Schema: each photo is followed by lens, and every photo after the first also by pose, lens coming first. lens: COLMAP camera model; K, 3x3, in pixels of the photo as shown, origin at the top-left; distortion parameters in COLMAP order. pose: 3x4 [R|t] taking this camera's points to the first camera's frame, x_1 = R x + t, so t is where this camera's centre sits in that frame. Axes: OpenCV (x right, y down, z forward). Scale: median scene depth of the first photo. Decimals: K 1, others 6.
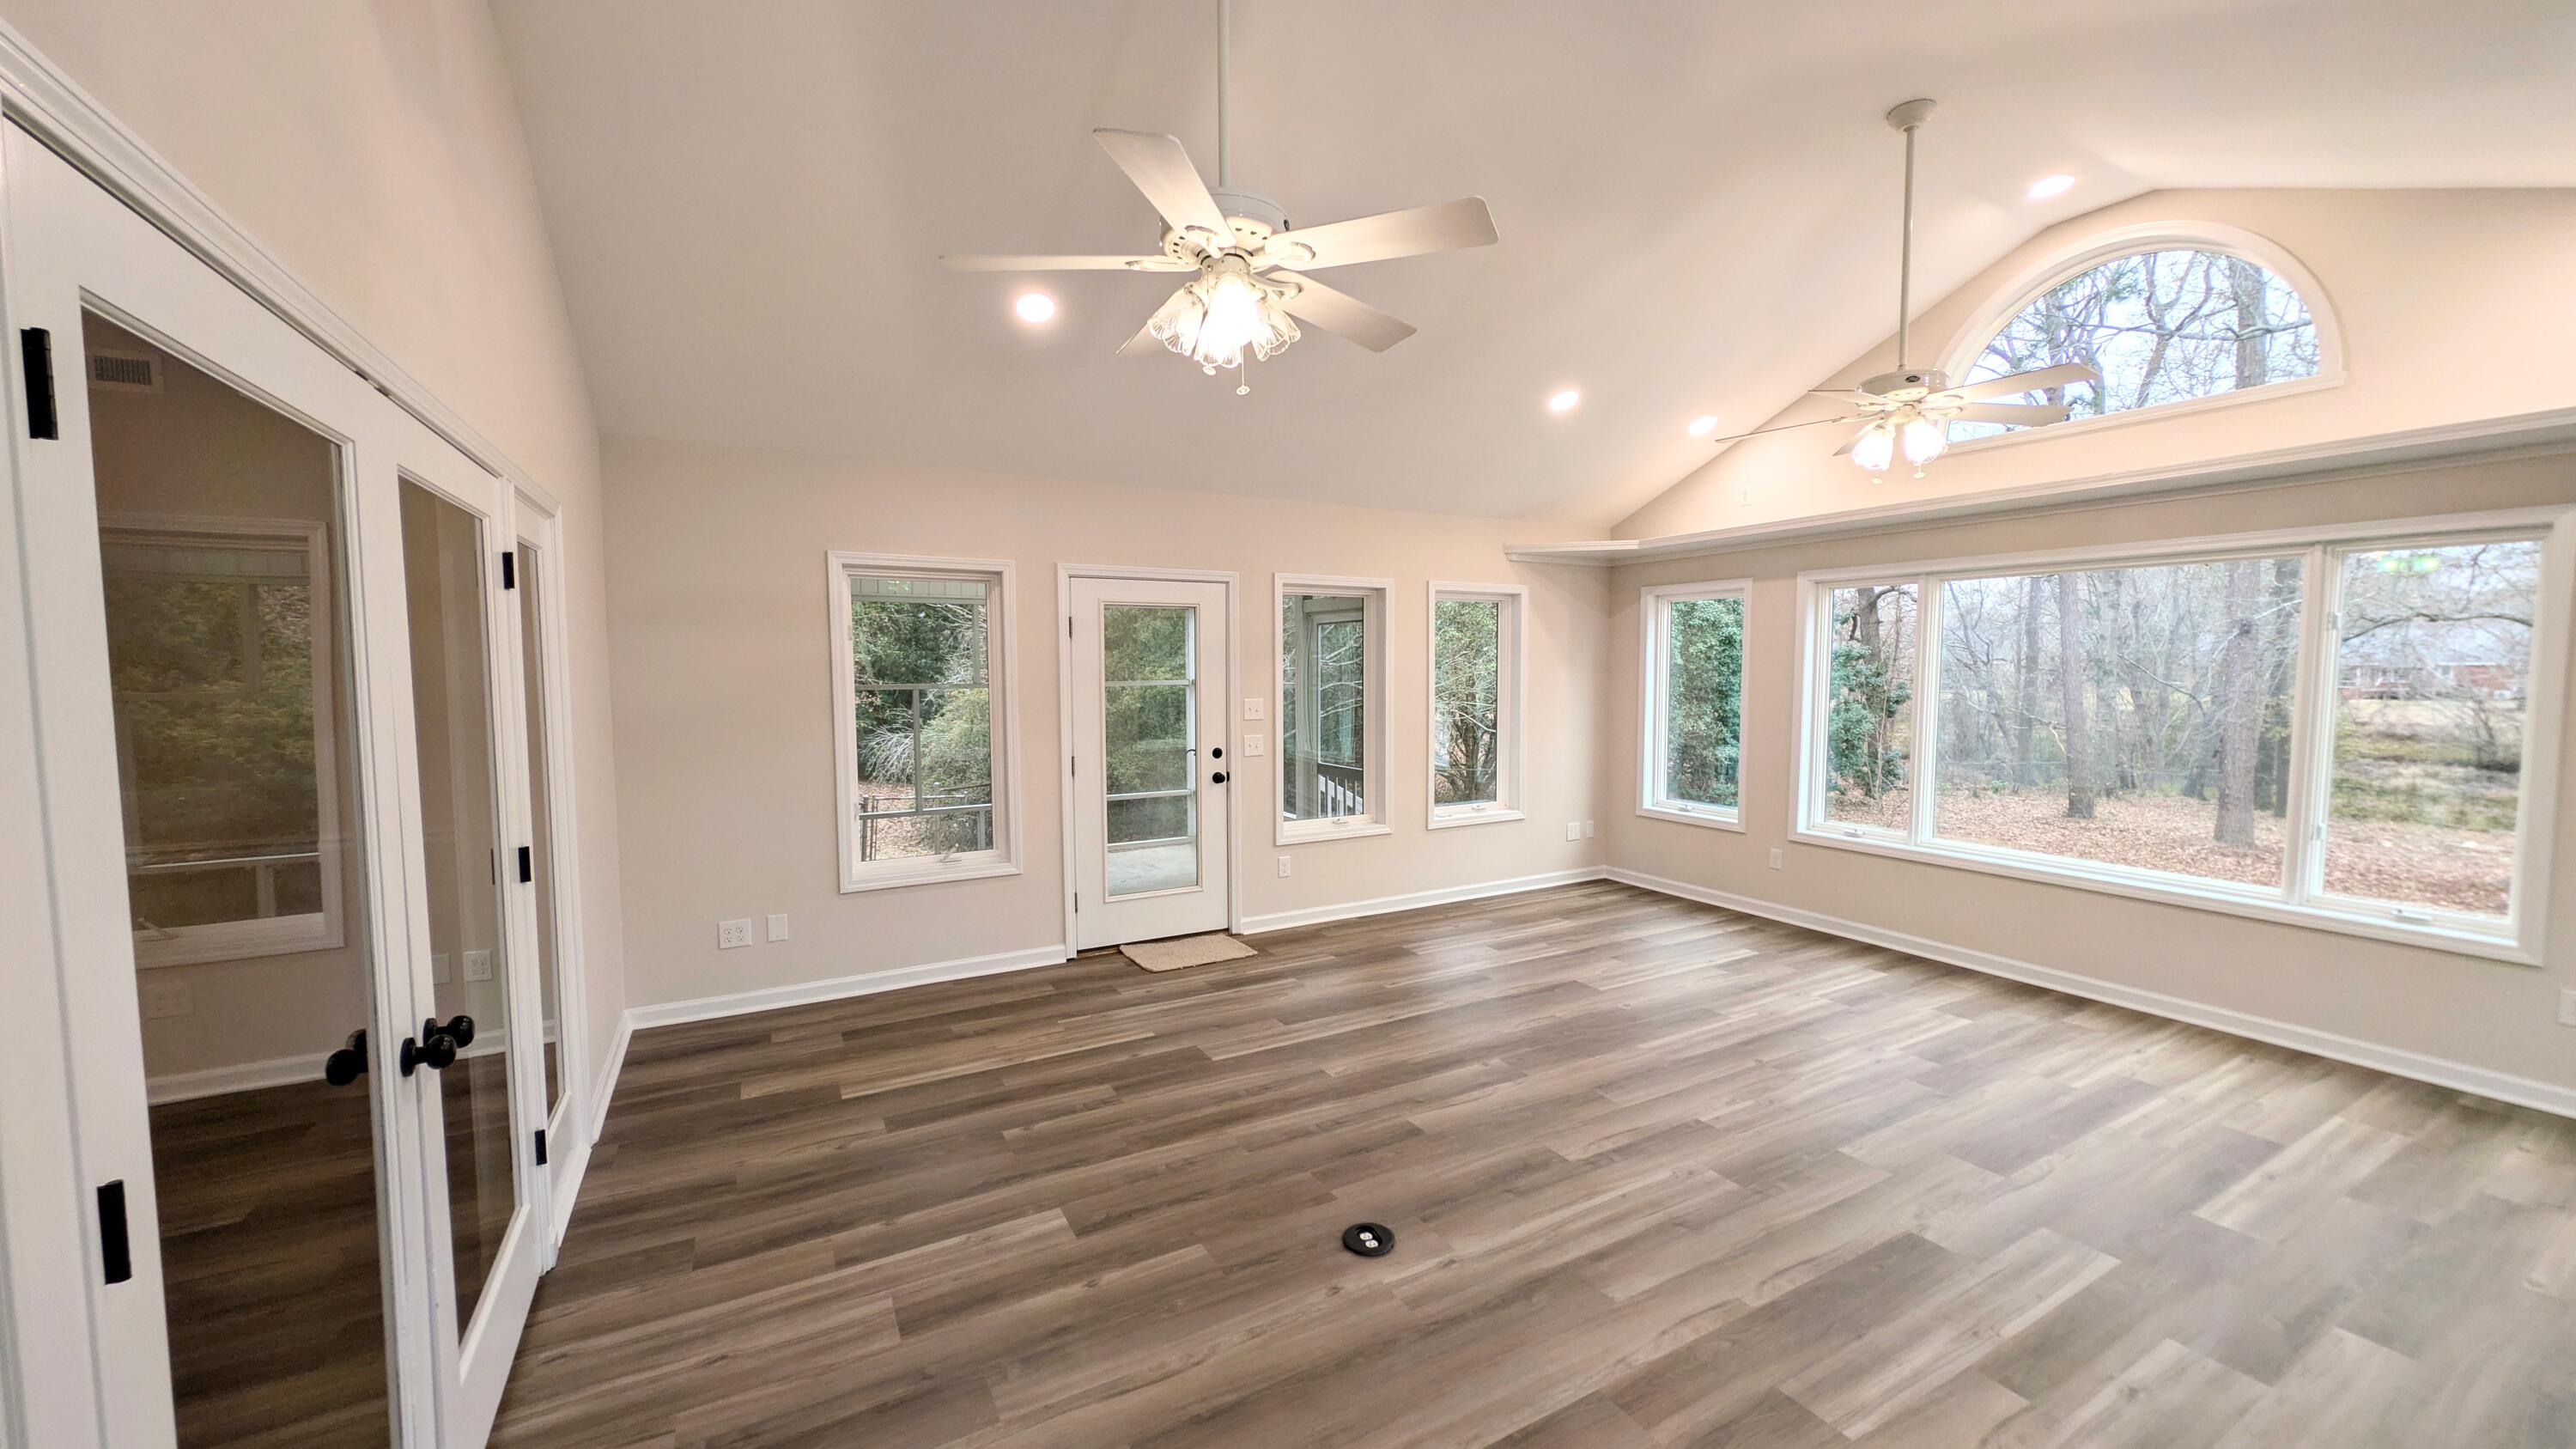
lens RADIAL K [[955.4, 0, 1285.4], [0, 955.4, 735.0], [0, 0, 1]] dist [0.006884, -0.003698]
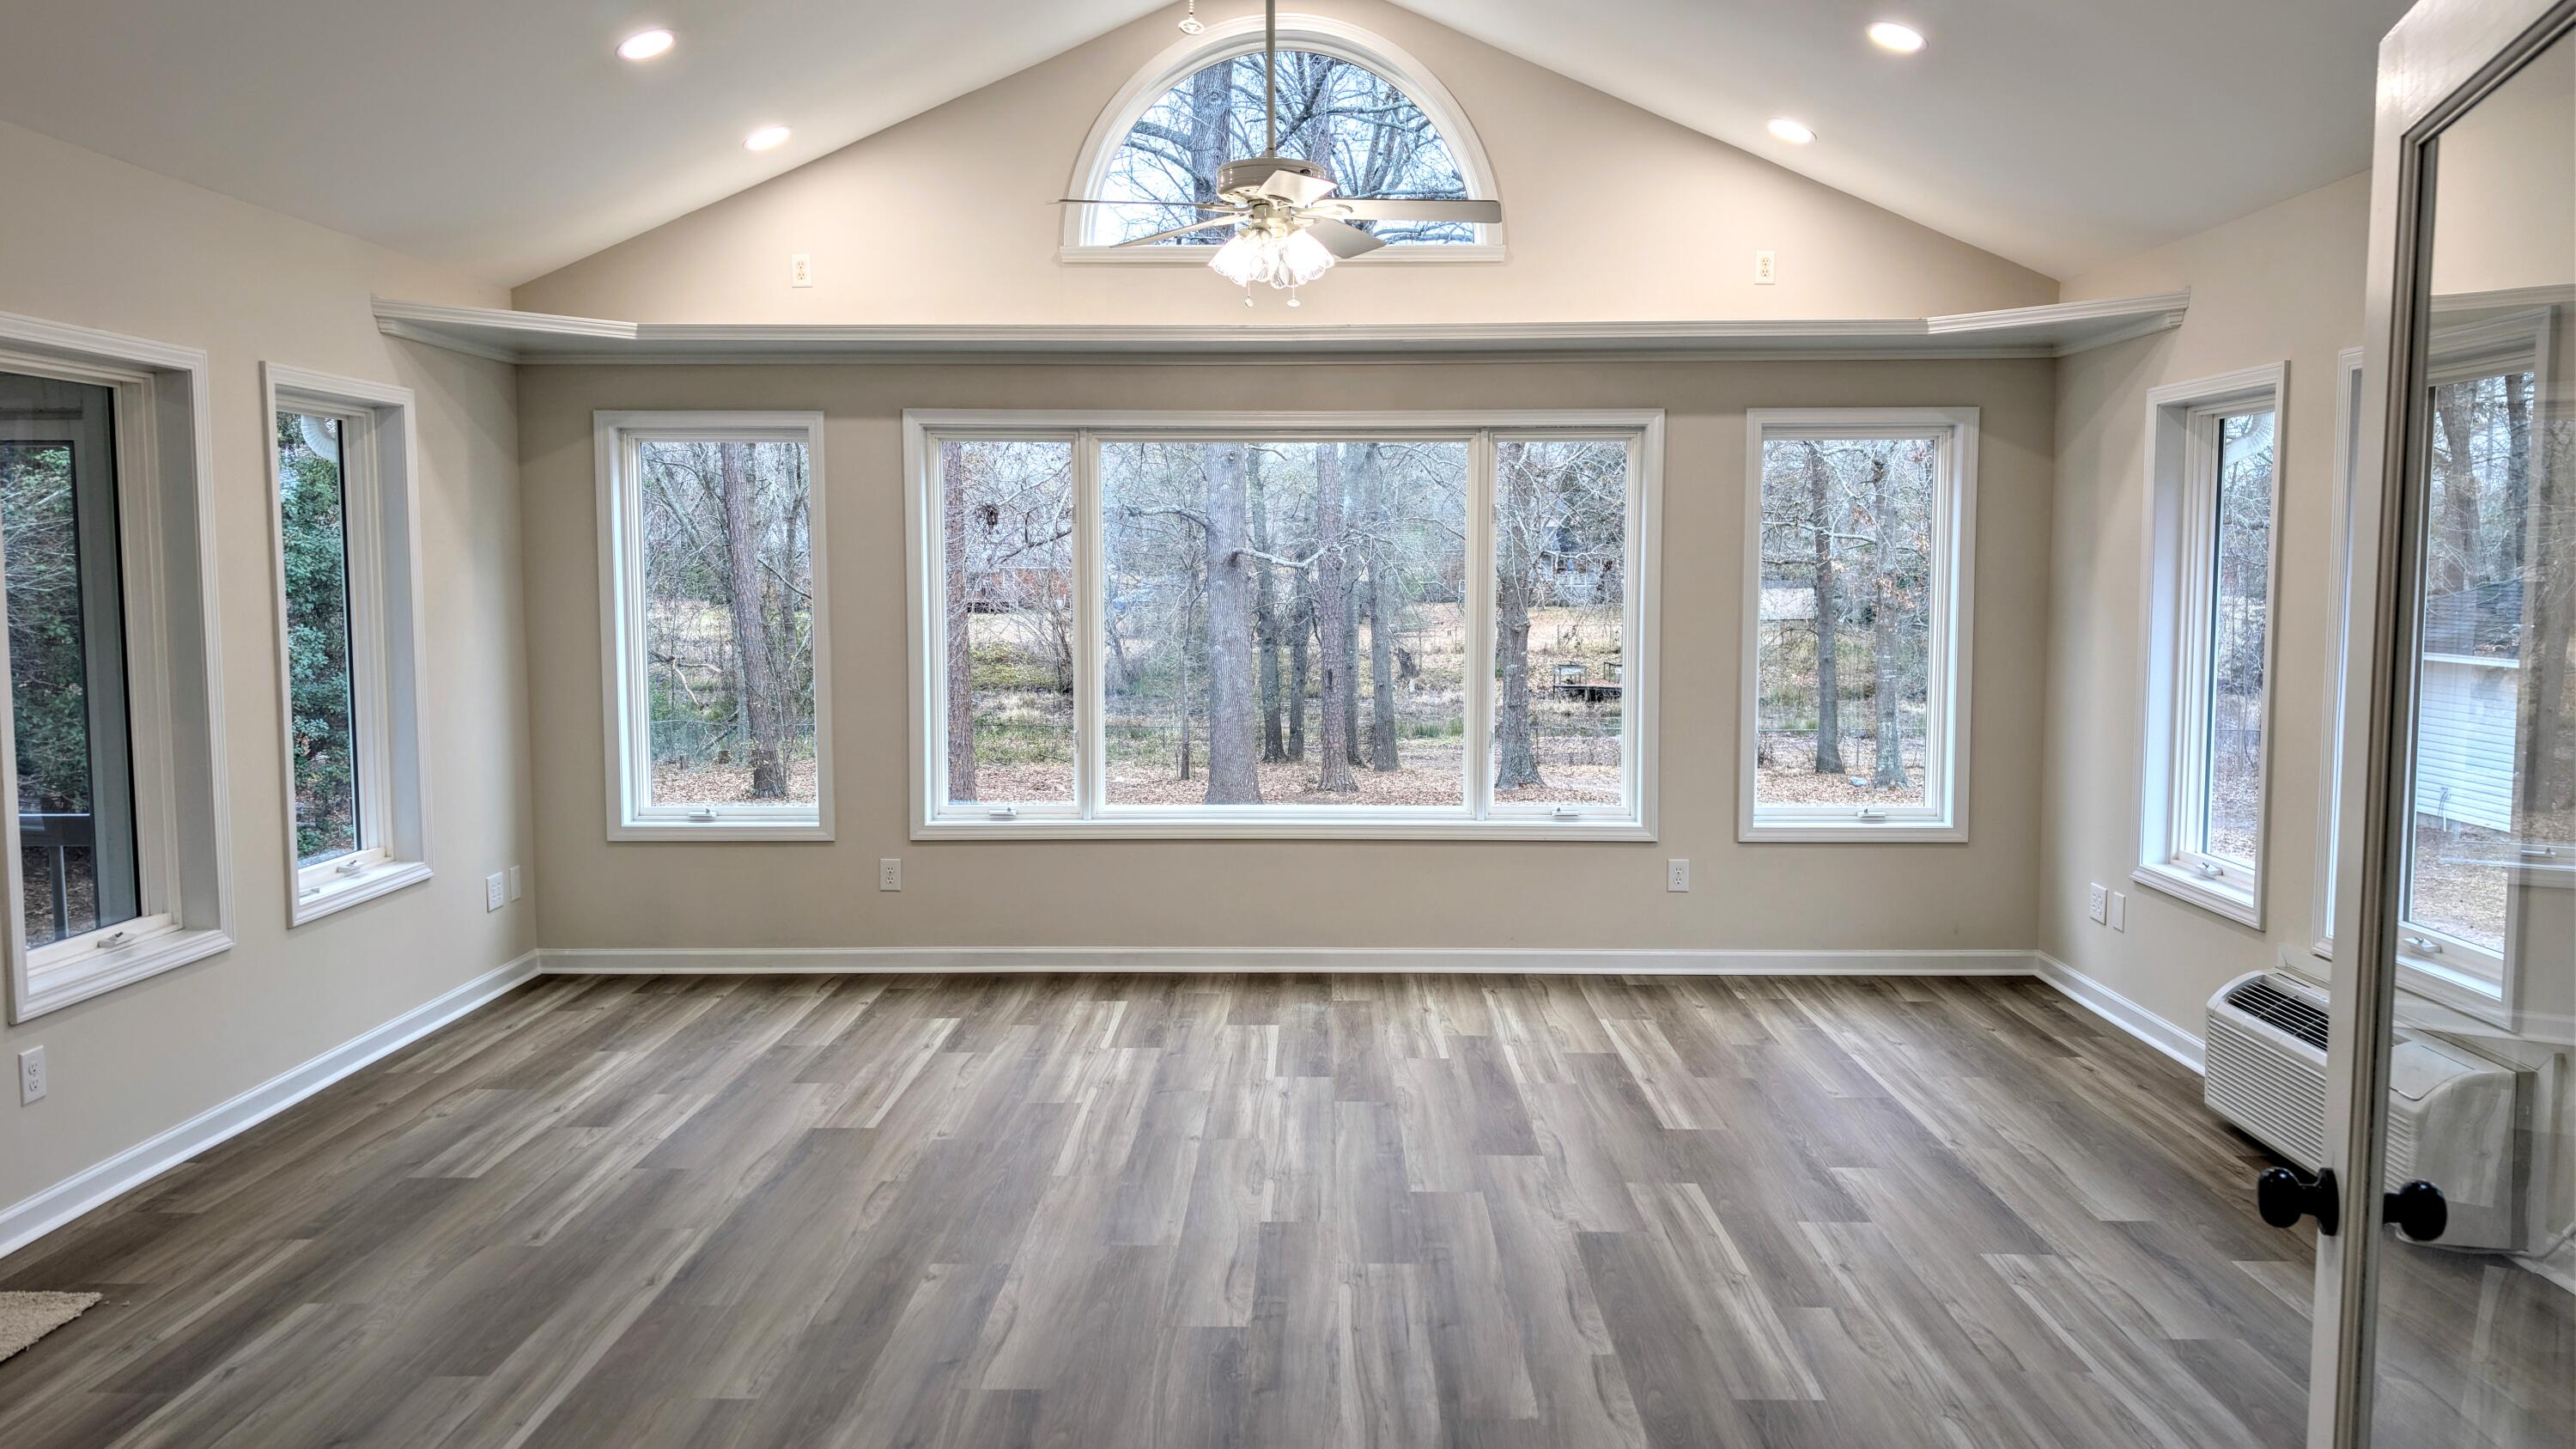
lens RADIAL K [[1839.4, 0, 1294.6], [0, 1839.4, 734.4], [0, 0, 1]] dist [0.033101, -0.009349]
pose [[0.499956, -0.076887, 0.862631, -0.514106], [0.062658, 0.996652, 0.052518, -0.008826], [-0.863781, 0.027794, 0.503100, 0.242483]]
